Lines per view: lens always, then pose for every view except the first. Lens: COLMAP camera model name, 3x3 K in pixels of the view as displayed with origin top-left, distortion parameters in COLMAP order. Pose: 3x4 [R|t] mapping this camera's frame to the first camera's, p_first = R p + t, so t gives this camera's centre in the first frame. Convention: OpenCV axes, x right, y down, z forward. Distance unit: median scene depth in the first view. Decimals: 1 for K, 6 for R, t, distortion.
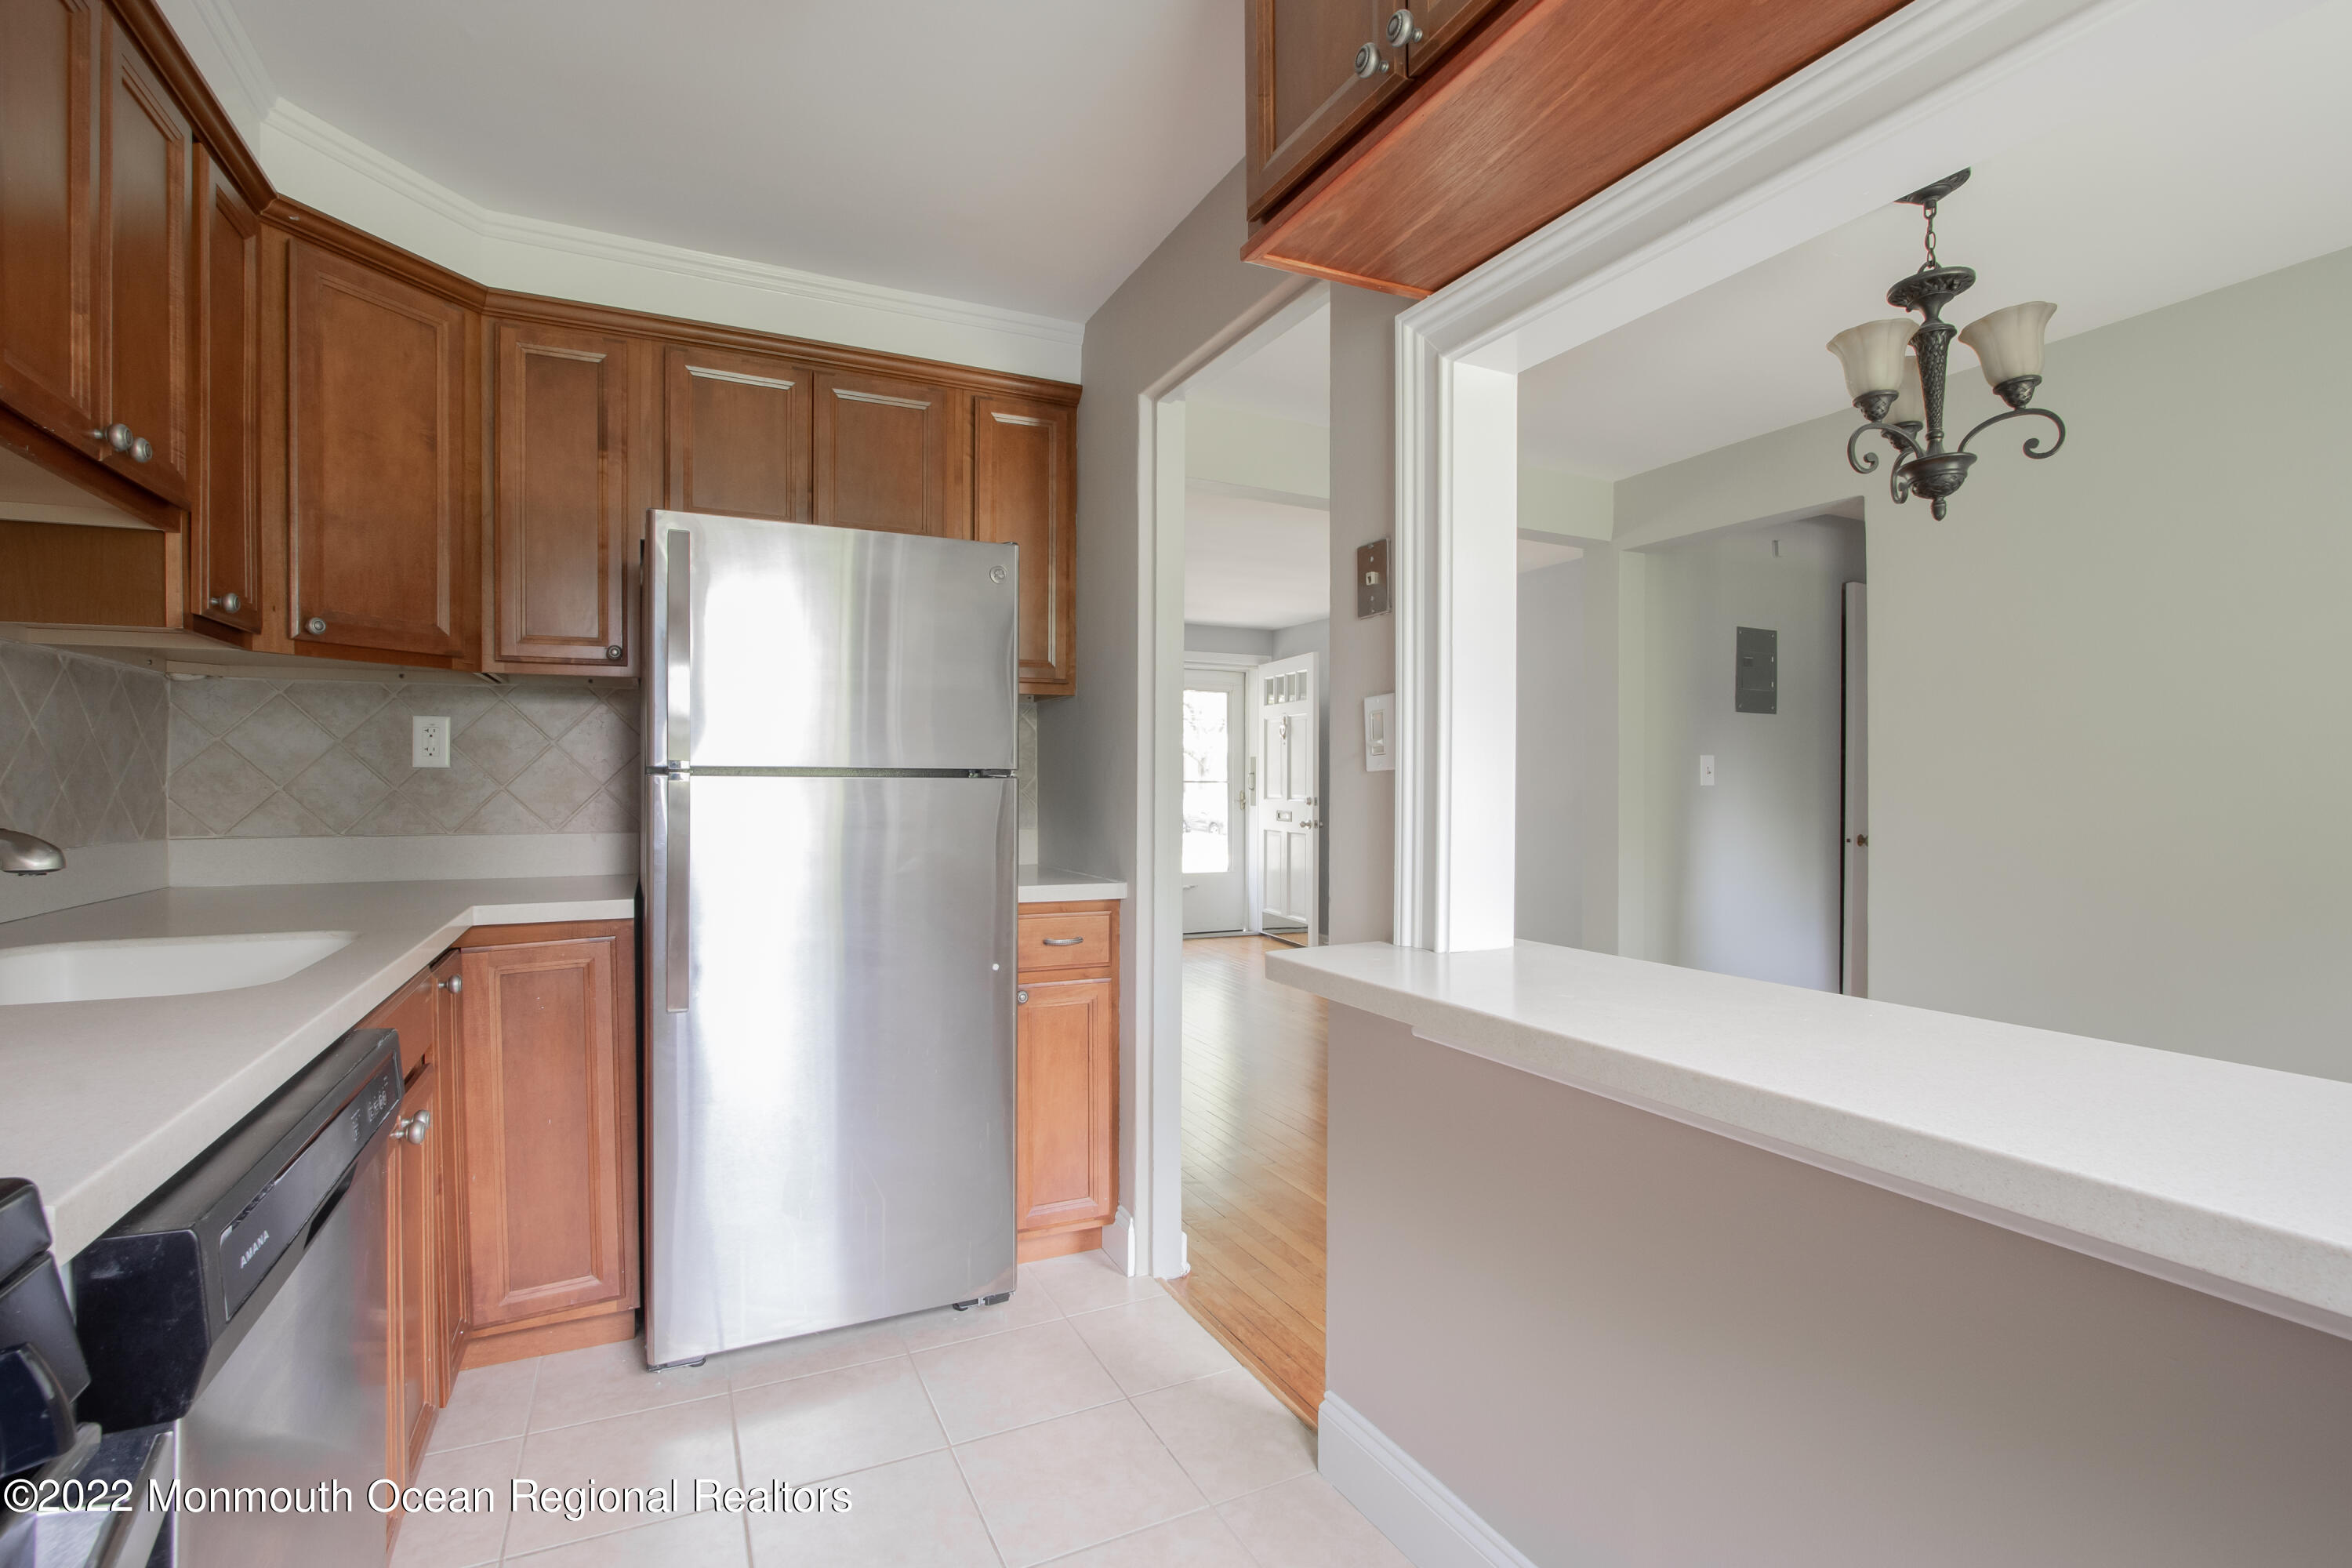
lens RADIAL K [[1100.0, 0, 1138.1], [0, 1100.0, 790.8], [0, 0, 1]] dist [-0.000574, 0.000194]
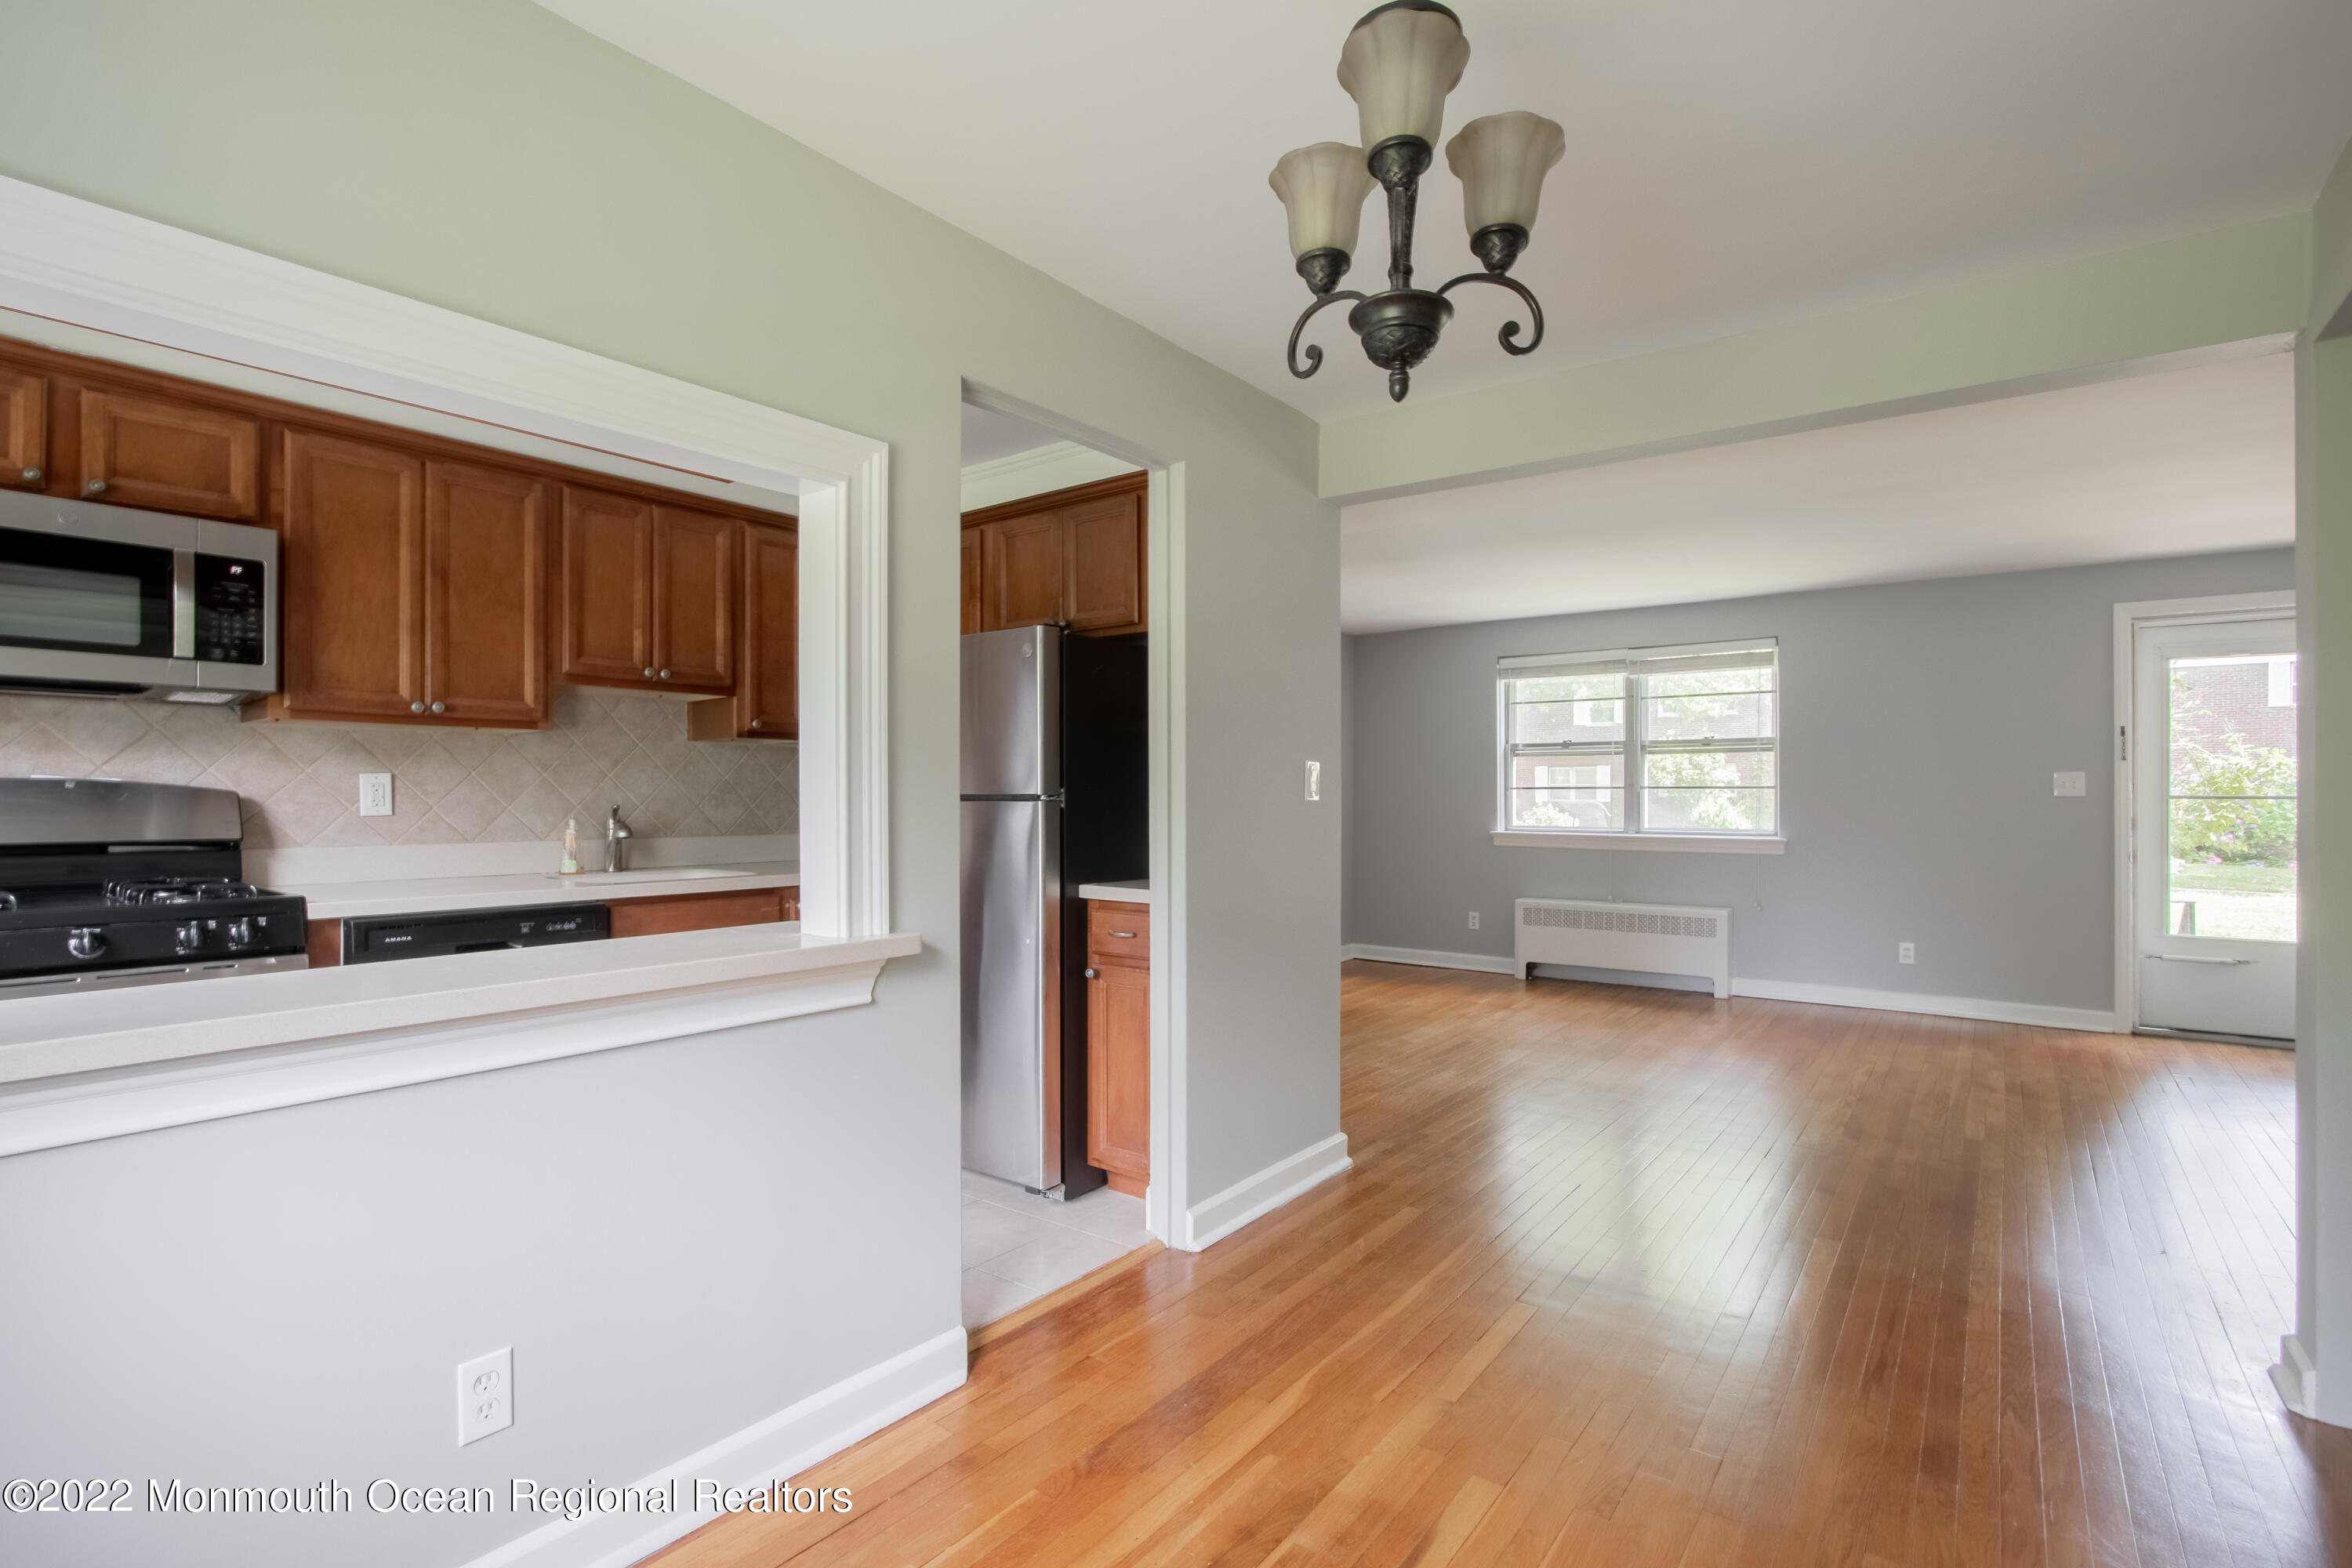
lens RADIAL K [[1121.3, 0, 1131.6], [0, 1121.3, 800.1], [0, 0, 1]] dist [-0.005420, 0.000486]
pose [[0.443784, 0.003660, -0.896126, 1.085179], [-0.004346, 0.999989, 0.001932, -0.016707], [0.896123, 0.003038, 0.443795, 0.467948]]
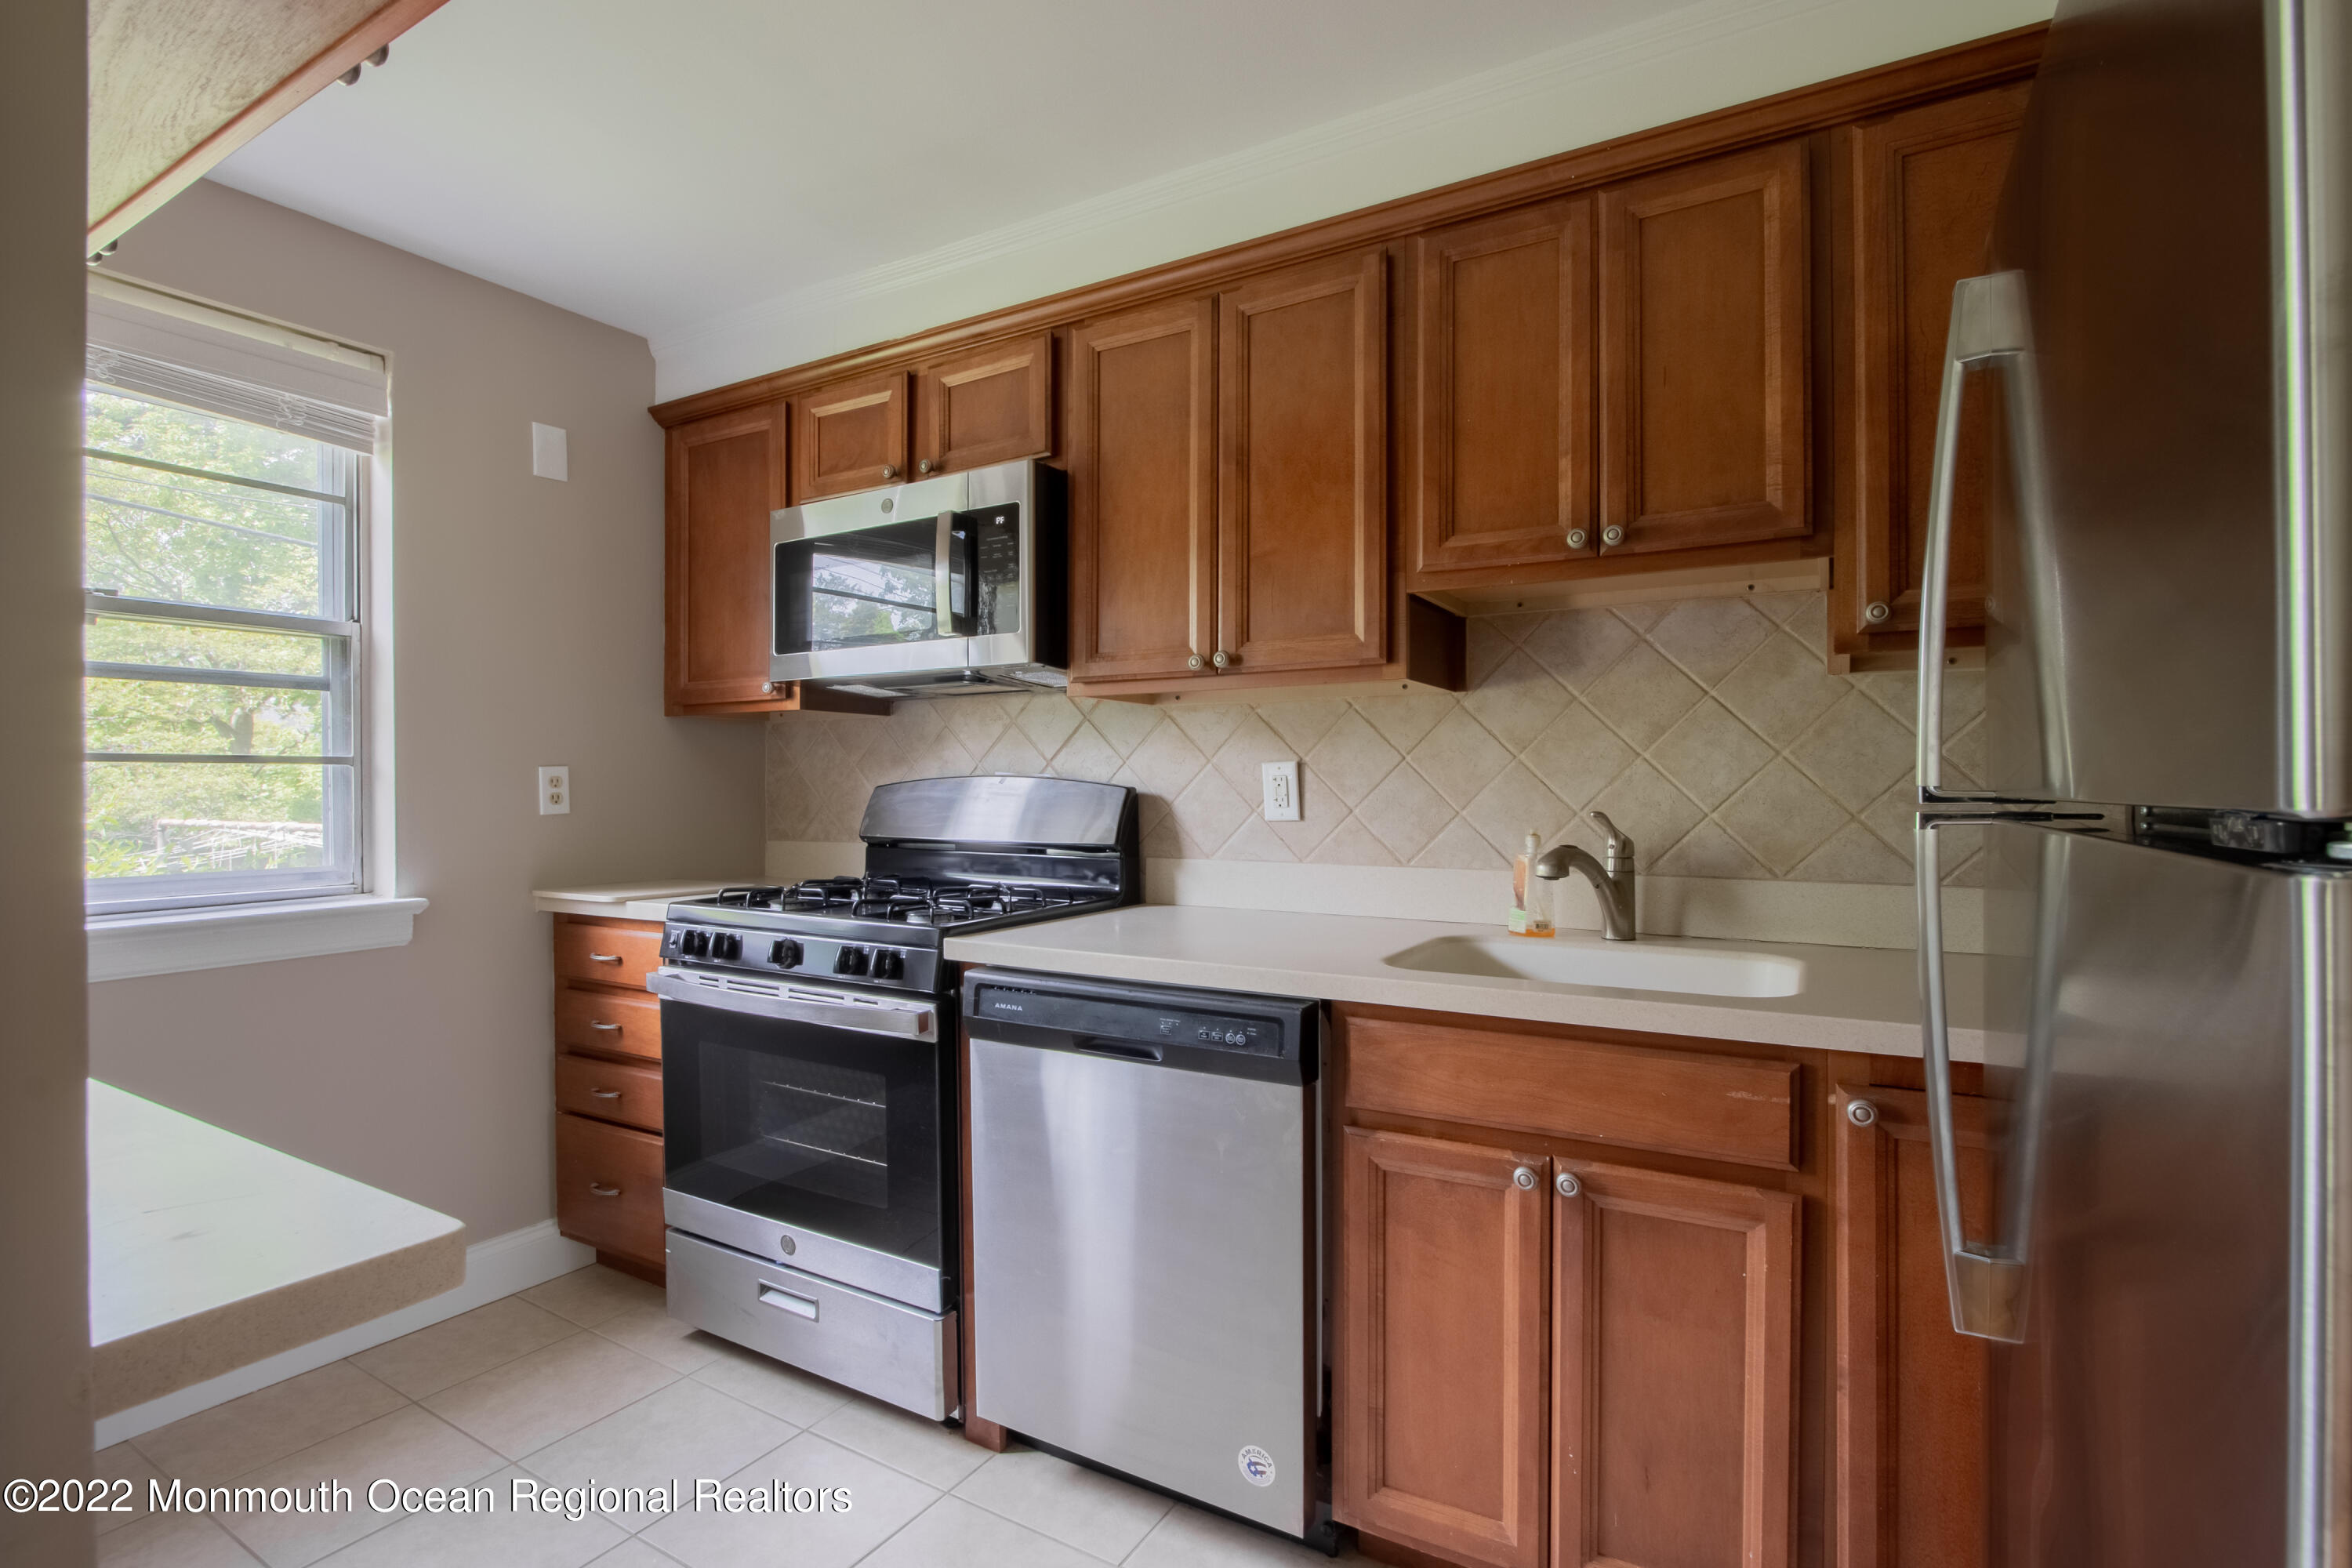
lens RADIAL K [[1113.3, 0, 1176.0], [0, 1113.3, 784.0], [0, 0, 1]] dist [-0.001064, -0.000279]
pose [[-0.827757, 0.000628, -0.561087, 0.094844], [-0.000191, 0.999999, 0.001400, -0.024298], [0.561087, 0.001266, -0.827756, 0.993671]]
